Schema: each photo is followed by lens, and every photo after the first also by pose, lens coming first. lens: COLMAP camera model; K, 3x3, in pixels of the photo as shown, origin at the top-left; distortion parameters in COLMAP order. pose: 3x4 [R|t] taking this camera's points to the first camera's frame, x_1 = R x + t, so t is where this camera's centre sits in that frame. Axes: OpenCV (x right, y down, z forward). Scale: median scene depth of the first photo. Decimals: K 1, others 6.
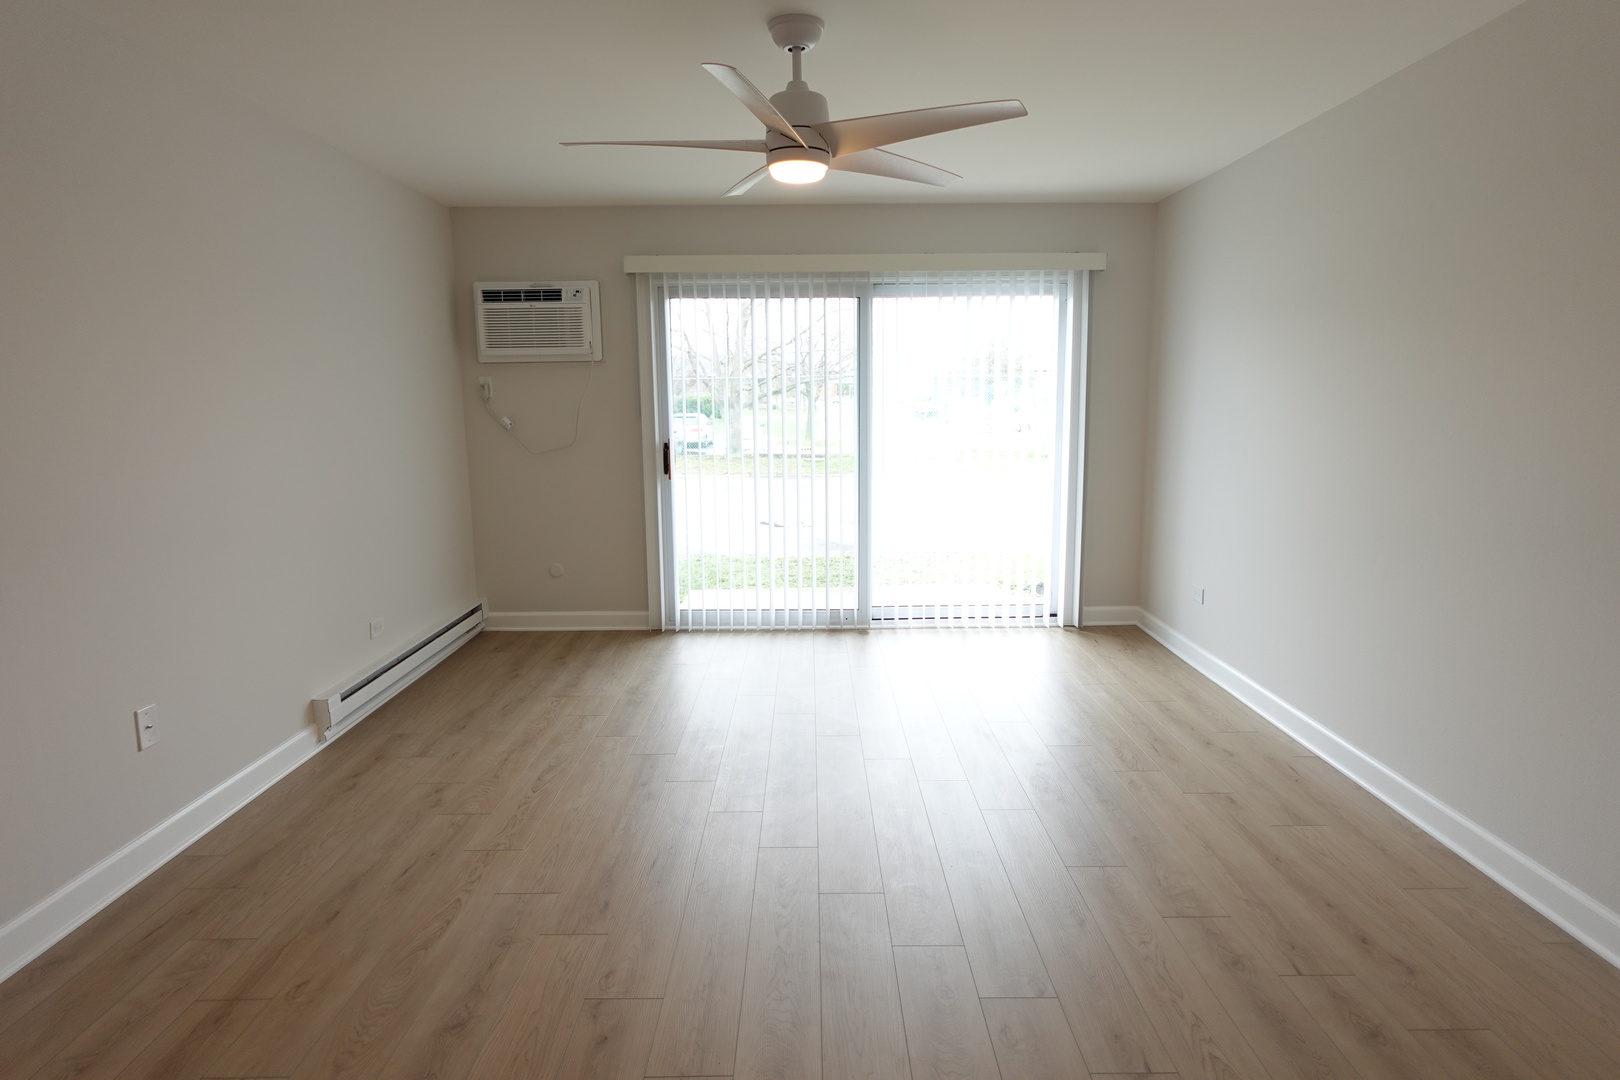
lens RADIAL K [[915.6, 0, 807.5], [0, 915.6, 541.1], [0, 0, 1]] dist [-0.007103, 0.002656]
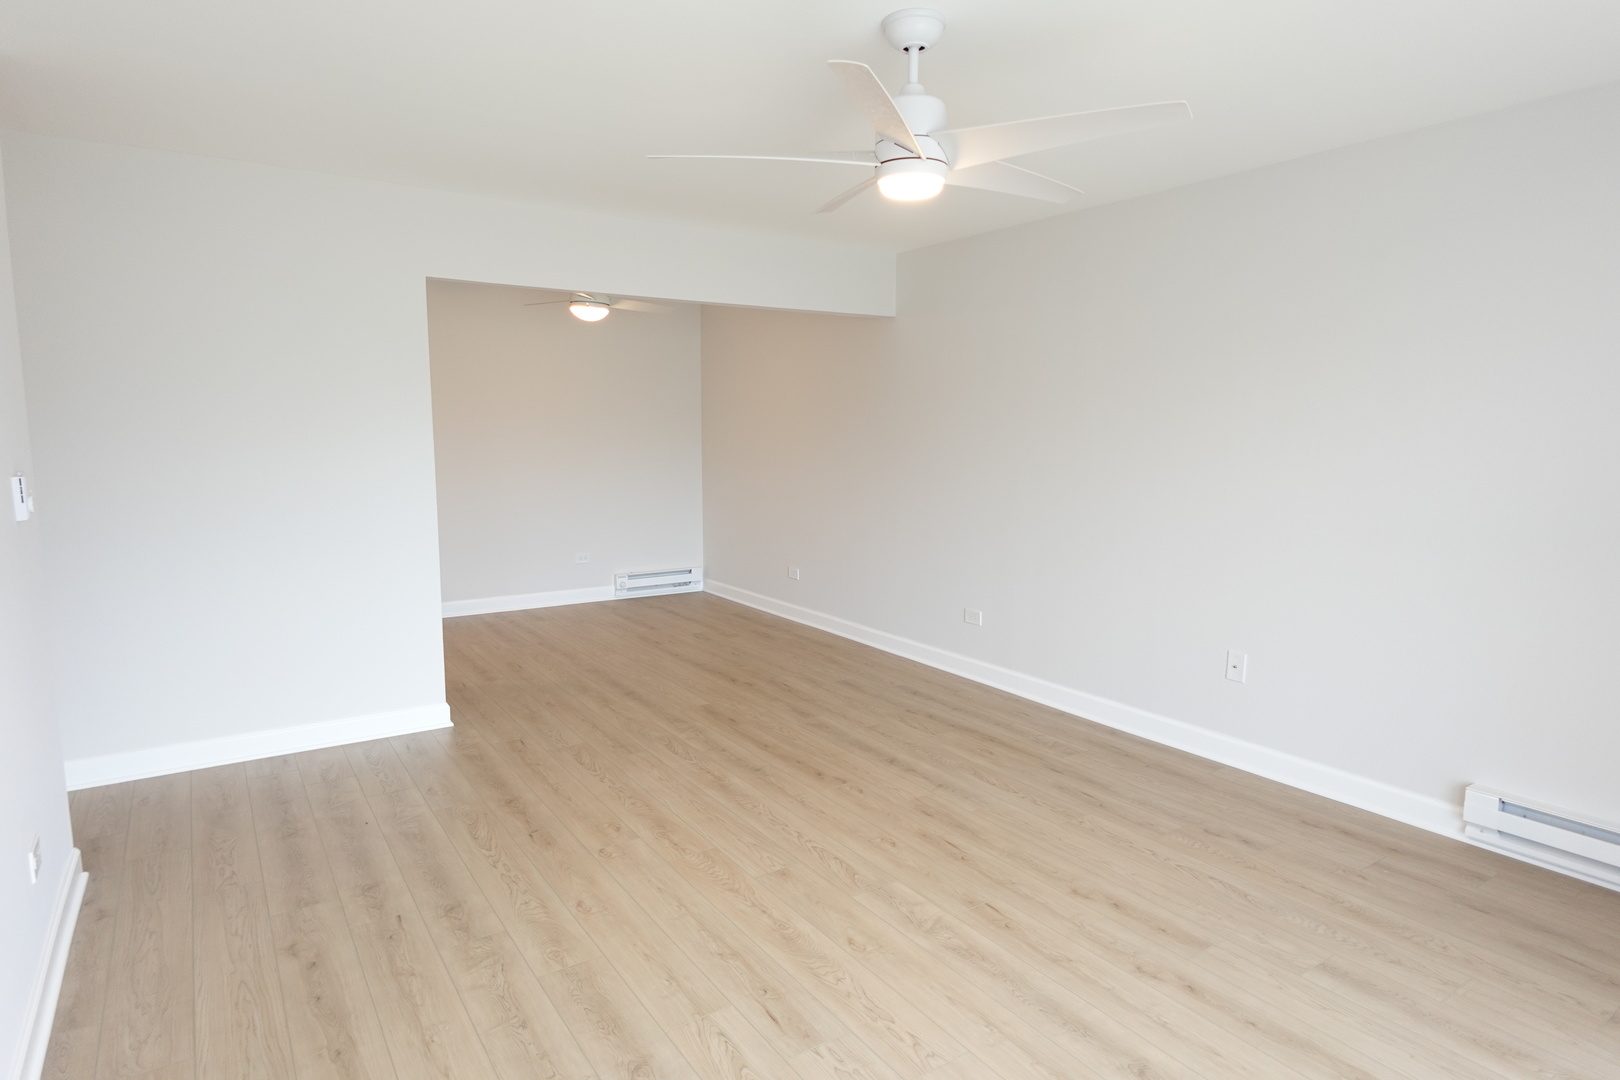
lens RADIAL K [[915.6, 0, 811.8], [0, 915.6, 534.4], [0, 0, 1]] dist [-0.007103, 0.002656]
pose [[-0.827071, 0.071777, -0.557496, 0.312639], [-0.083840, 0.964966, 0.248620, -0.153764], [0.555810, 0.252367, -0.792077, 0.919294]]
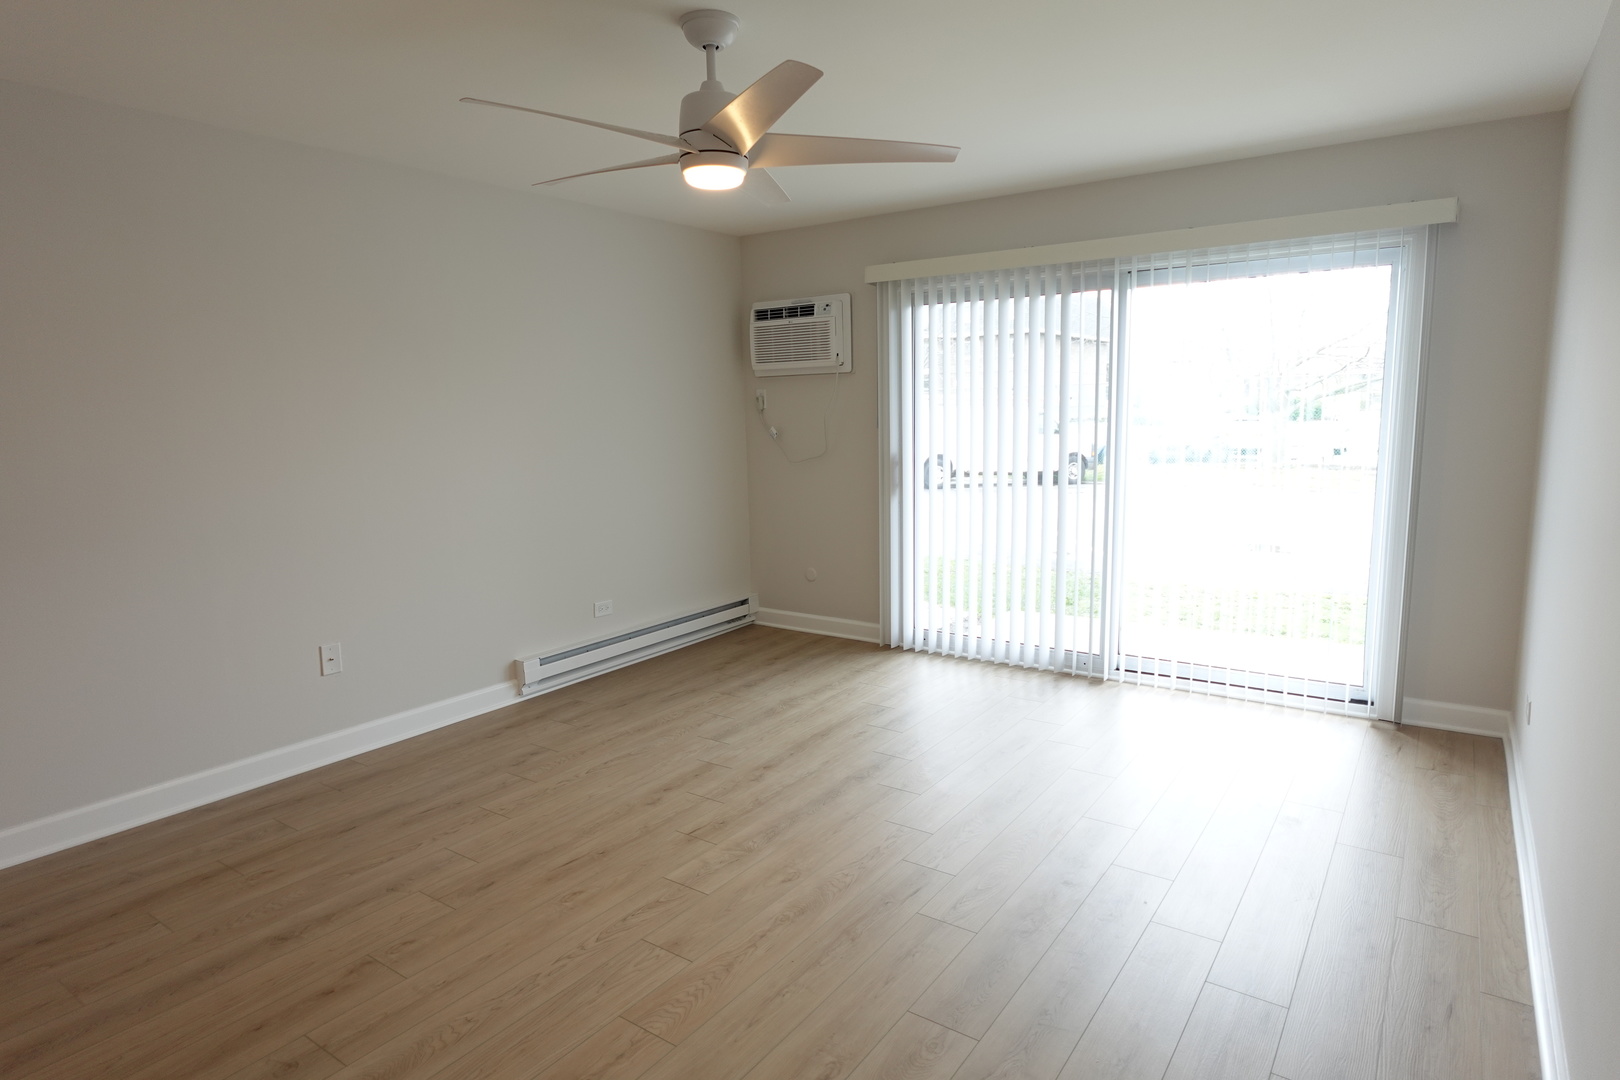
lens RADIAL K [[915.6, 0, 808.9], [0, 915.6, 536.4], [0, 0, 1]] dist [-0.007103, 0.002656]
pose [[0.816757, 0.074298, -0.572178, 0.337552], [-0.077914, 0.996794, 0.018216, -0.031860], [0.571697, 0.029703, 0.819927, 0.155530]]
